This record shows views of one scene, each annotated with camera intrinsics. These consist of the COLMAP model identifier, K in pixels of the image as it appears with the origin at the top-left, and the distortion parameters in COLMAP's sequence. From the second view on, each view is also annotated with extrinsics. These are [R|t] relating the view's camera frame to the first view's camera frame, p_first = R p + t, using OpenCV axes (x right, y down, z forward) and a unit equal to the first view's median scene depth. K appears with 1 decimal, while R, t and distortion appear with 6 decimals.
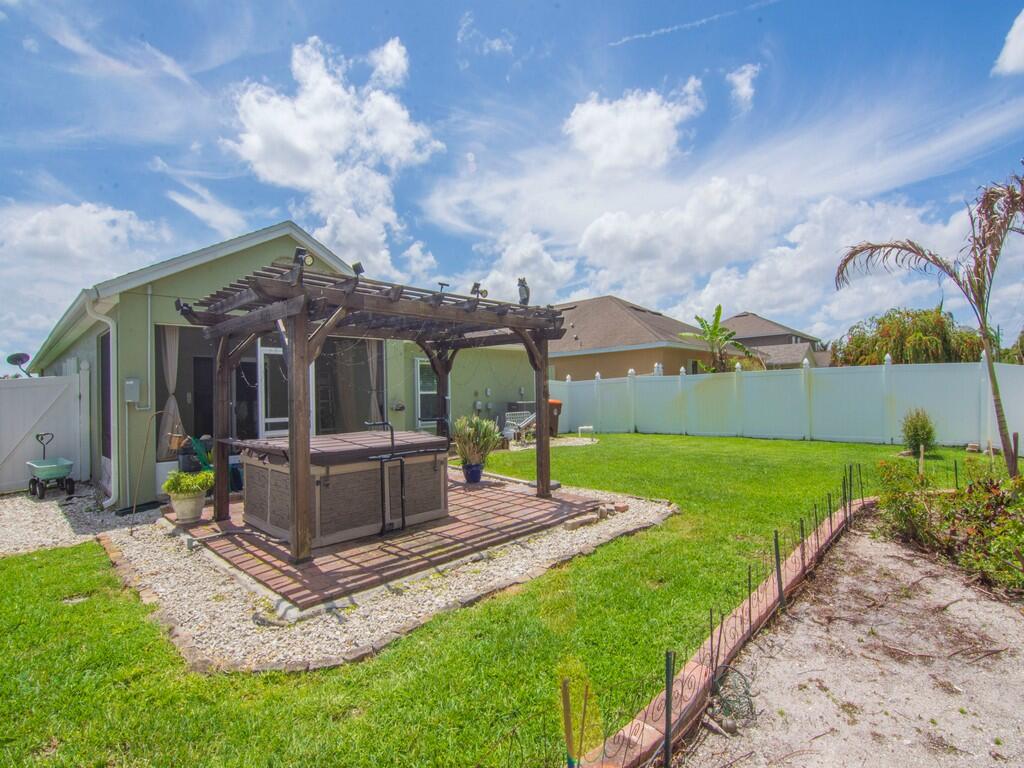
lens RADIAL K [[490.4, 0, 512.0], [0, 490.4, 384.0], [0, 0, 1]] dist [0.000820, -0.016977]
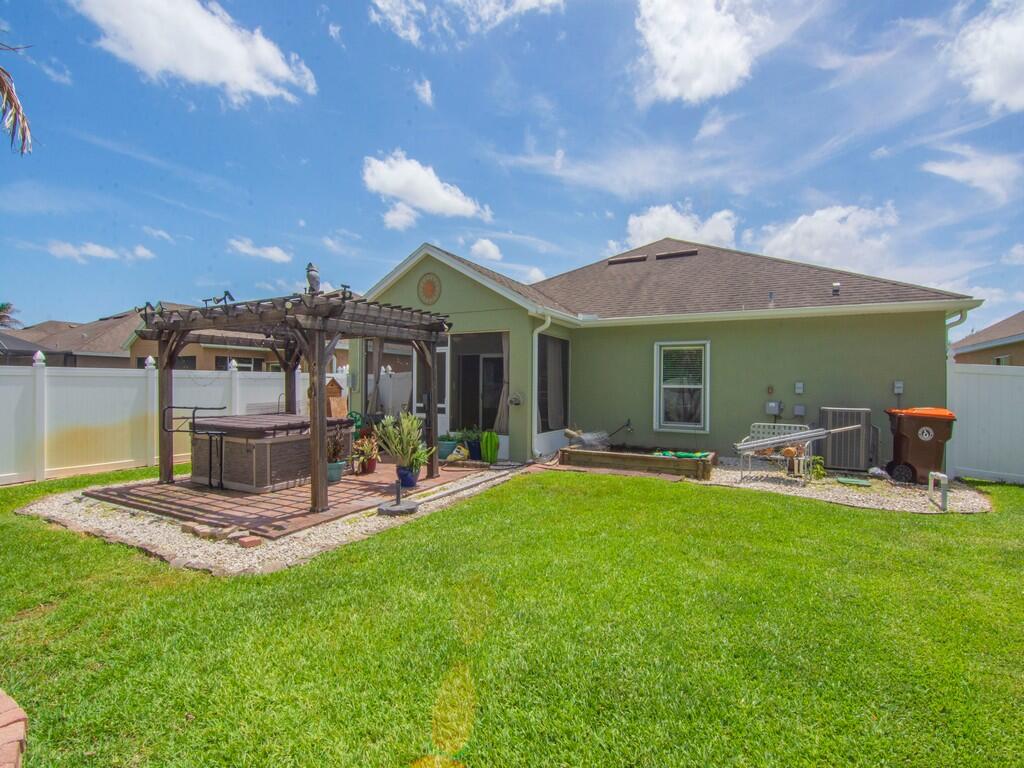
lens RADIAL K [[490.4, 0, 512.0], [0, 490.4, 384.0], [0, 0, 1]] dist [0.000820, -0.016977]
pose [[0.279632, 0.022158, -0.959852, 1.293181], [0.005016, 0.999686, 0.024539, -0.017336], [0.960094, -0.011677, 0.279433, 1.426886]]
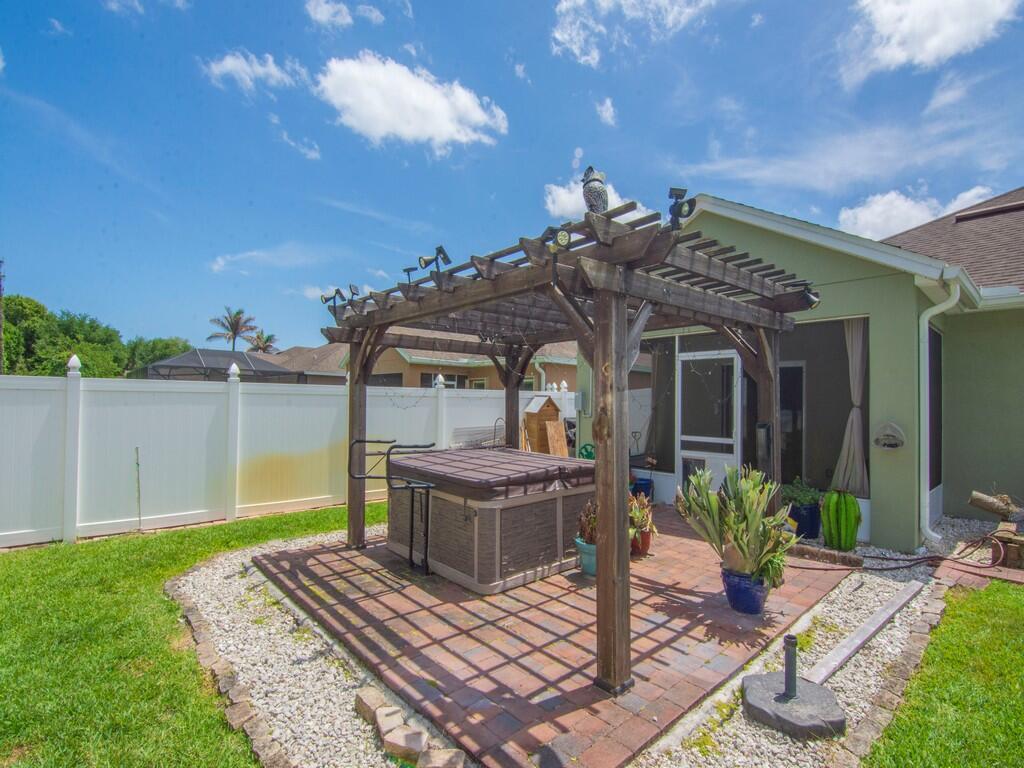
lens RADIAL K [[490.4, 0, 512.0], [0, 490.4, 384.0], [0, 0, 1]] dist [0.000820, -0.016977]
pose [[-0.076487, -0.015017, -0.996957, 0.619797], [0.005751, 0.999863, -0.015502, -0.013314], [0.997054, -0.006919, -0.076390, 1.246279]]
